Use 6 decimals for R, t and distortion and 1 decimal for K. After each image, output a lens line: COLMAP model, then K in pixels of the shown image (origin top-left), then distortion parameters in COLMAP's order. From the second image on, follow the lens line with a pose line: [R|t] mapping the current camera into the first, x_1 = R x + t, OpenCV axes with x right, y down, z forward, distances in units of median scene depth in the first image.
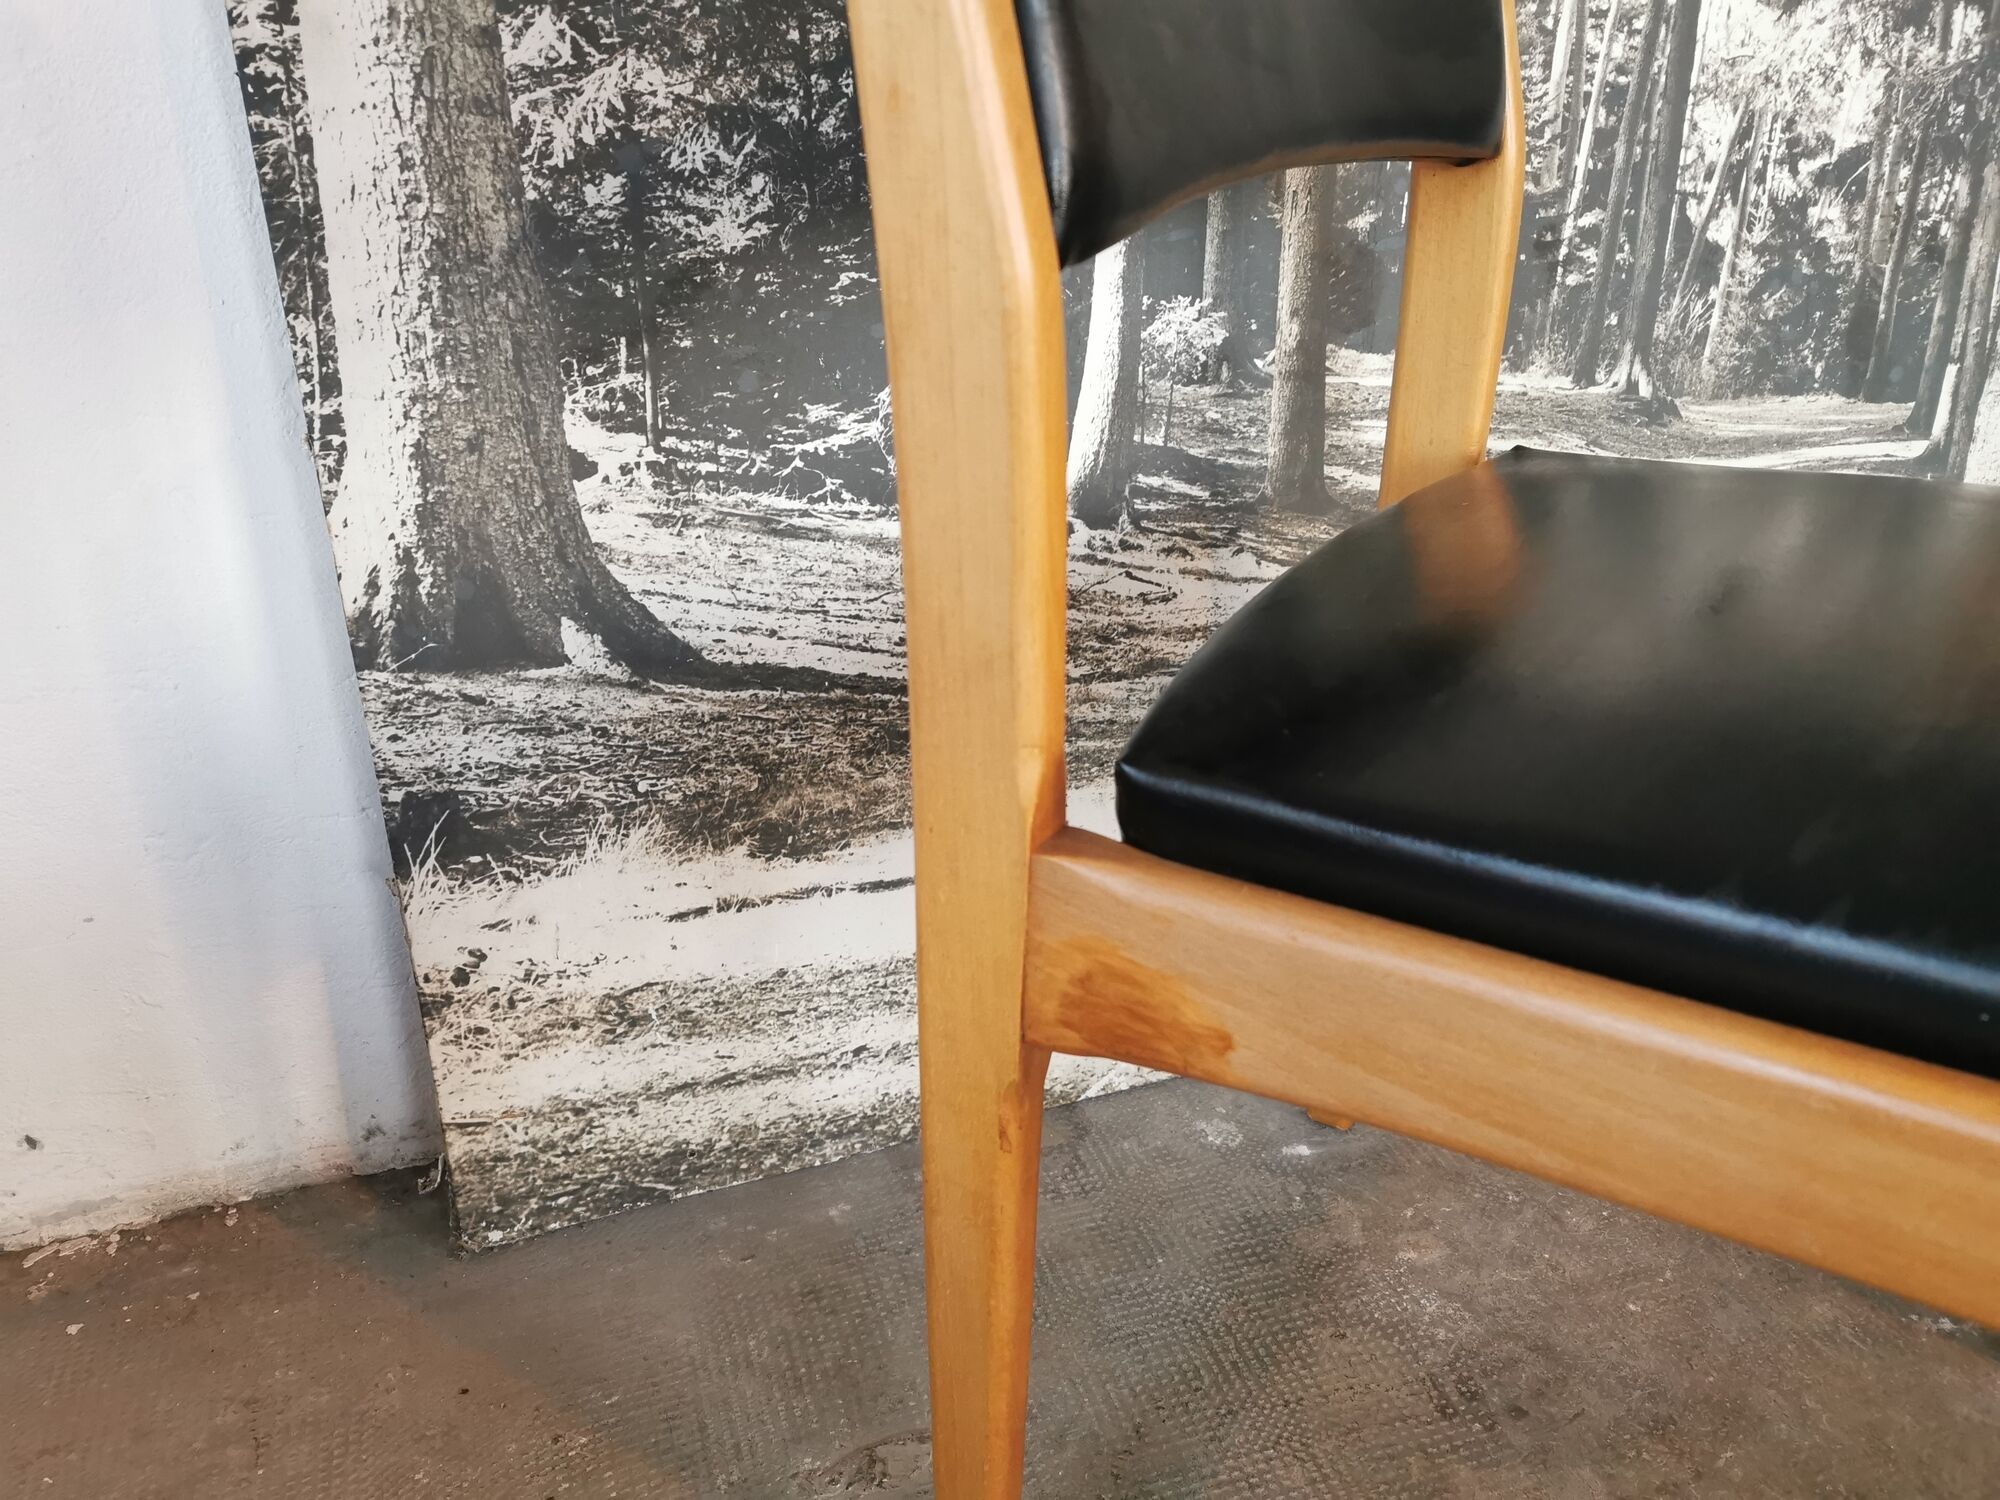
lens RADIAL K [[1505.6, 0, 978.9], [0, 1505.6, 745.9], [0, 0, 1]] dist [0.084227, -0.122149]
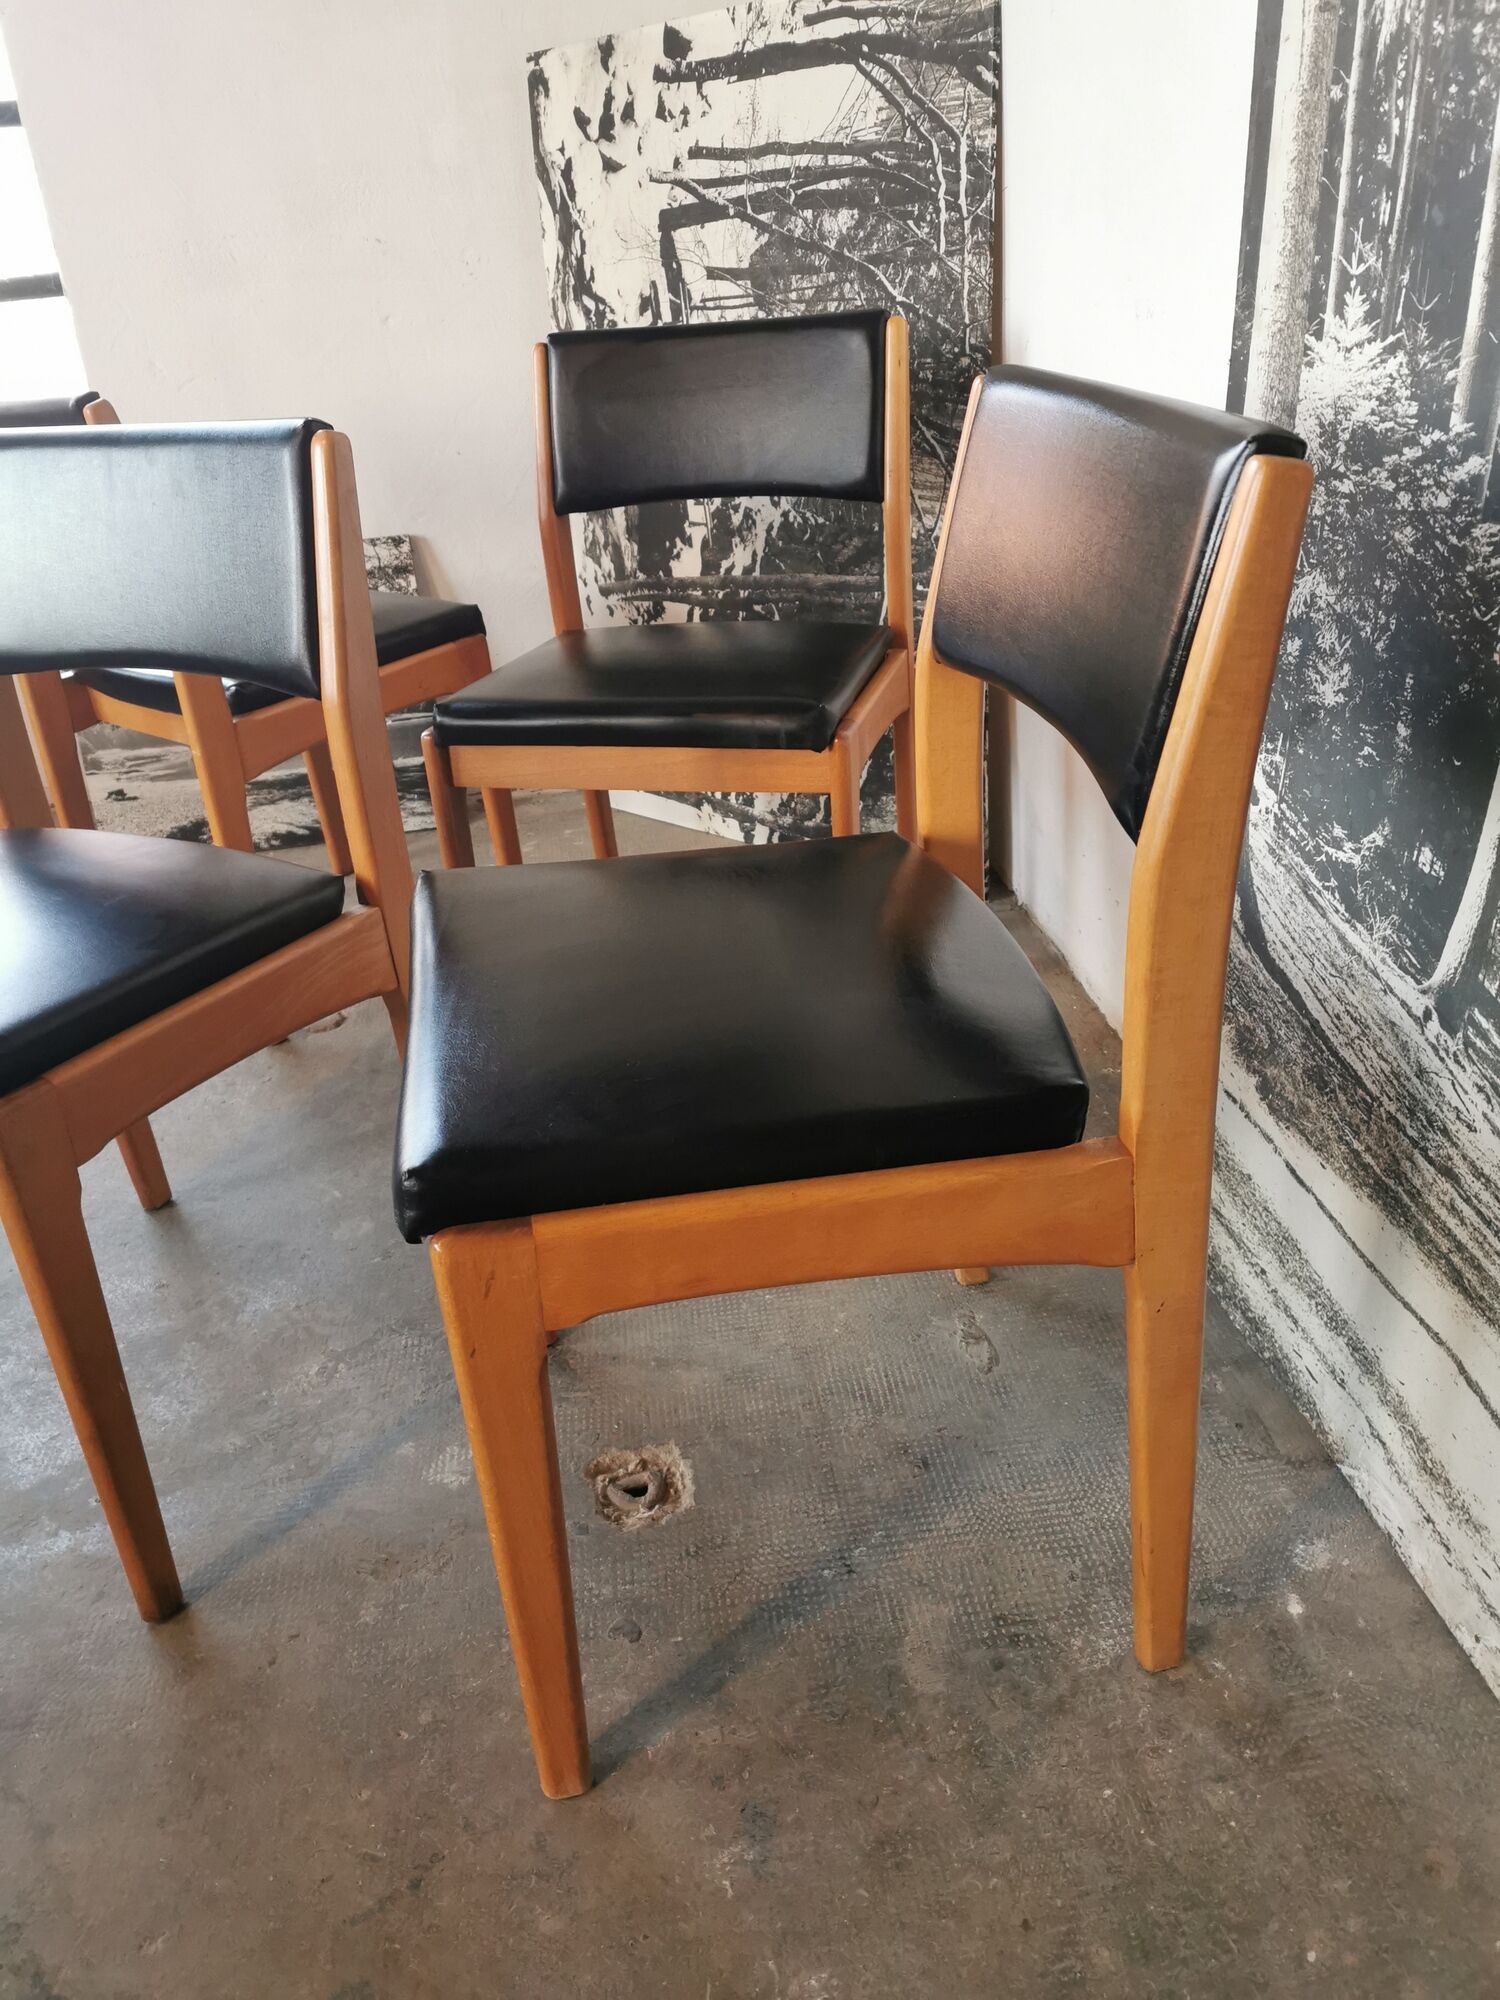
lens RADIAL K [[1544.5, 0, 725.6], [0, 1544.5, 977.4], [0, 0, 1]] dist [0.077167, -0.110593]
pose [[-0.187603, 0.458242, -0.868804, 1.220151], [-0.339959, 0.799550, 0.495123, -0.592275], [0.921538, 0.388244, 0.005786, 0.501739]]
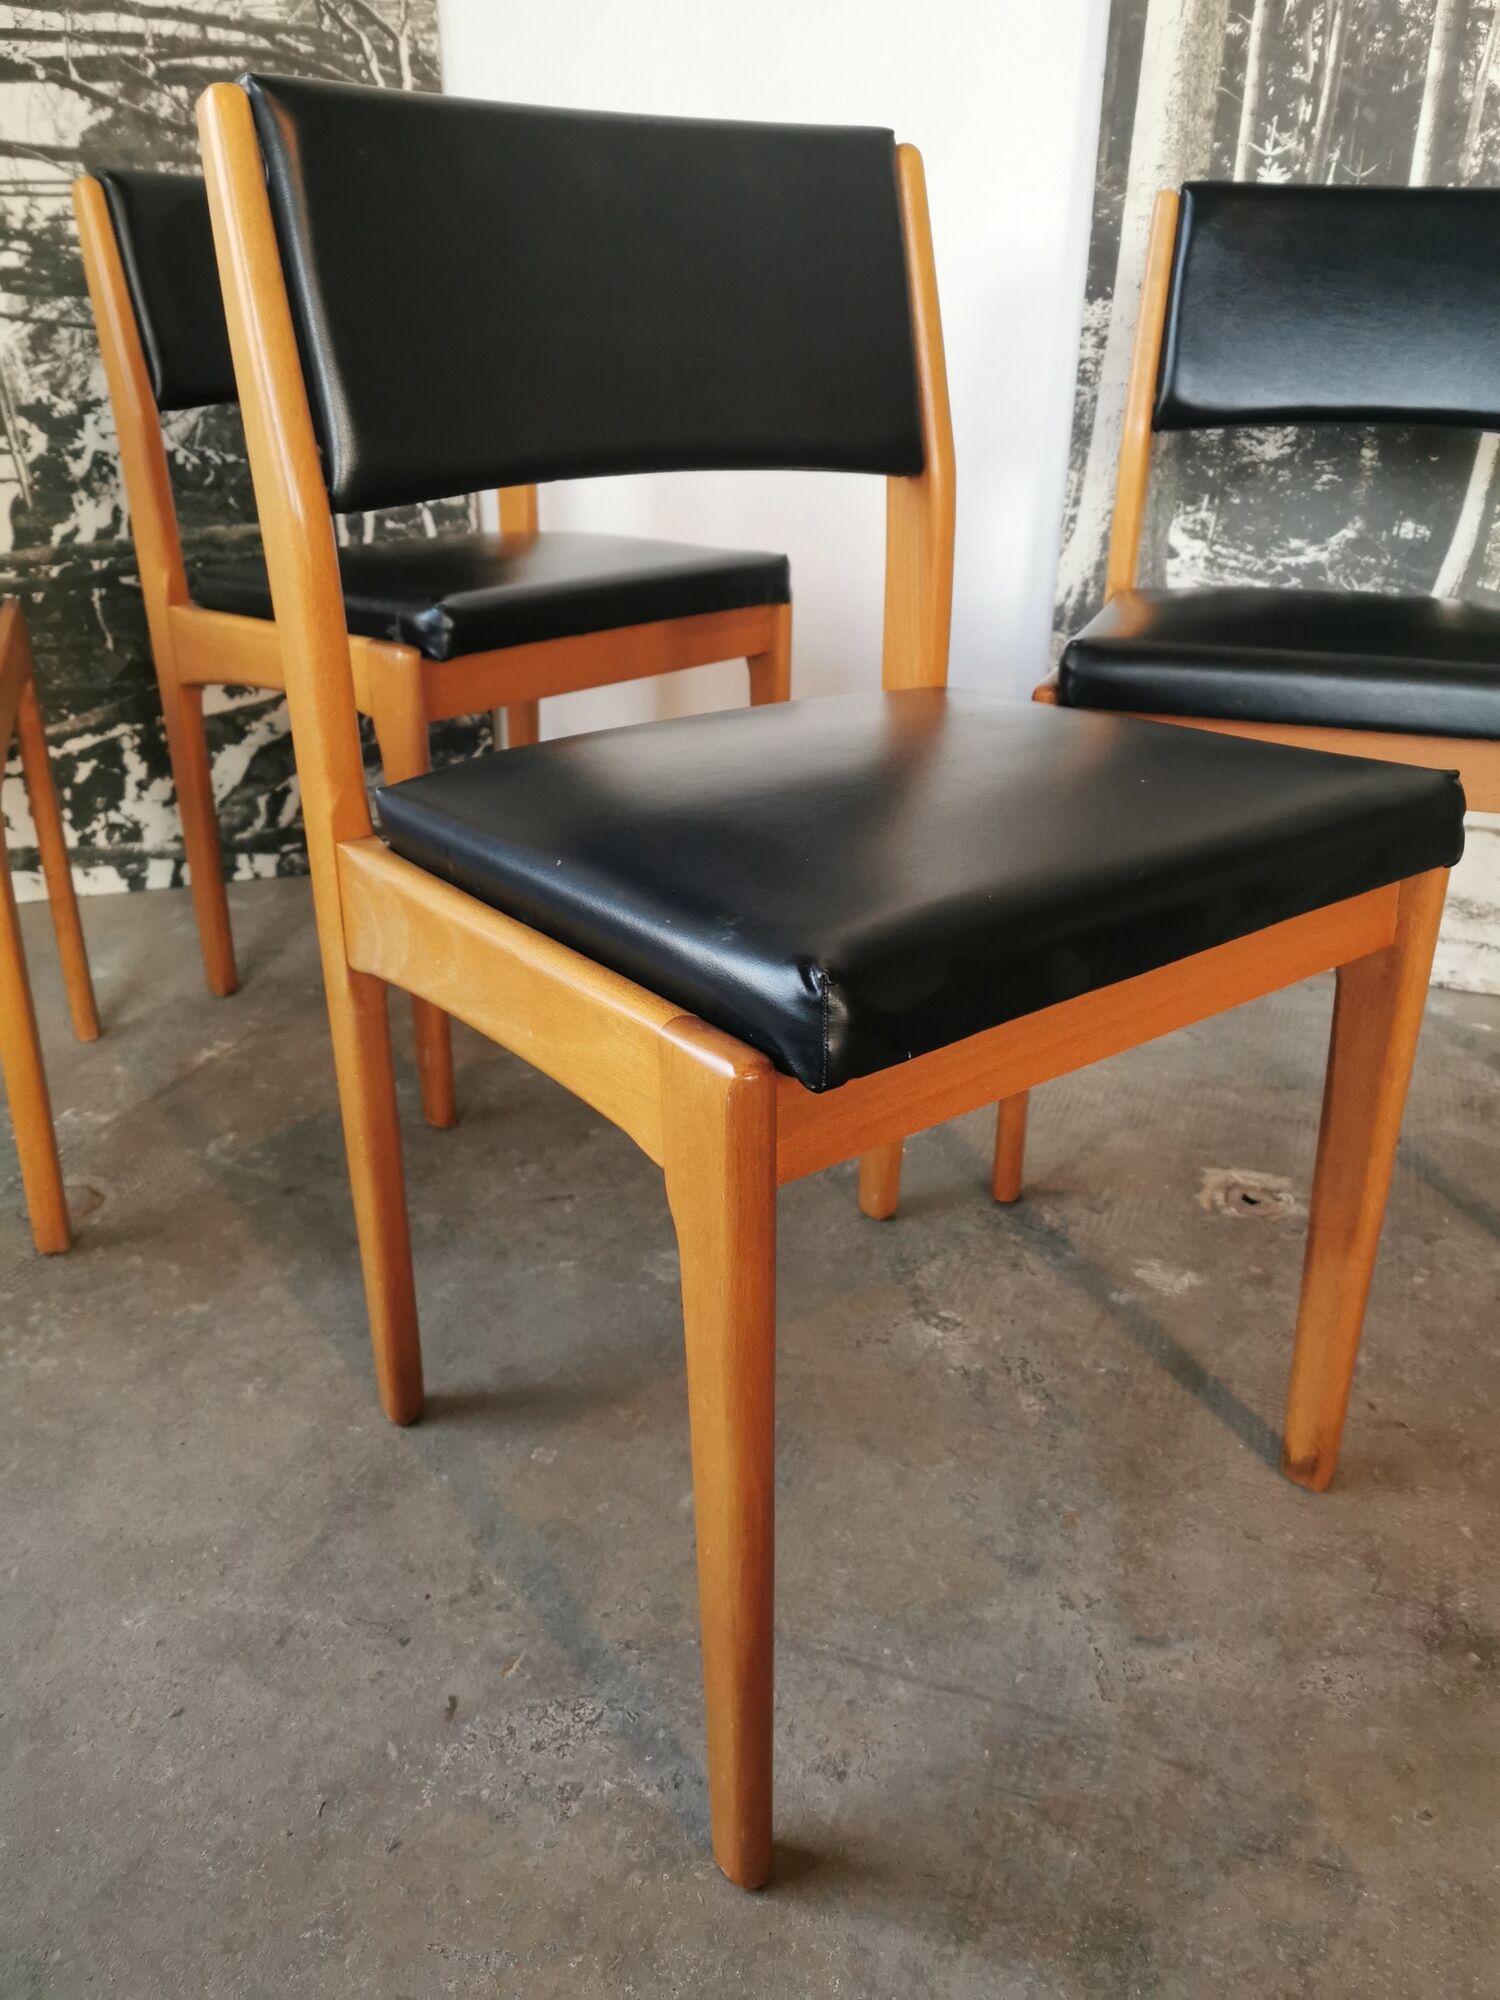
lens RADIAL K [[1564.9, 0, 777.4], [0, 1564.9, 984.5], [0, 0, 1]] dist [0.050516, -0.076637]
pose [[0.799157, 0.260866, -0.541570, 0.592583], [-0.280748, 0.958607, 0.047466, 0.408619], [0.531535, 0.114111, 0.839315, -0.989681]]
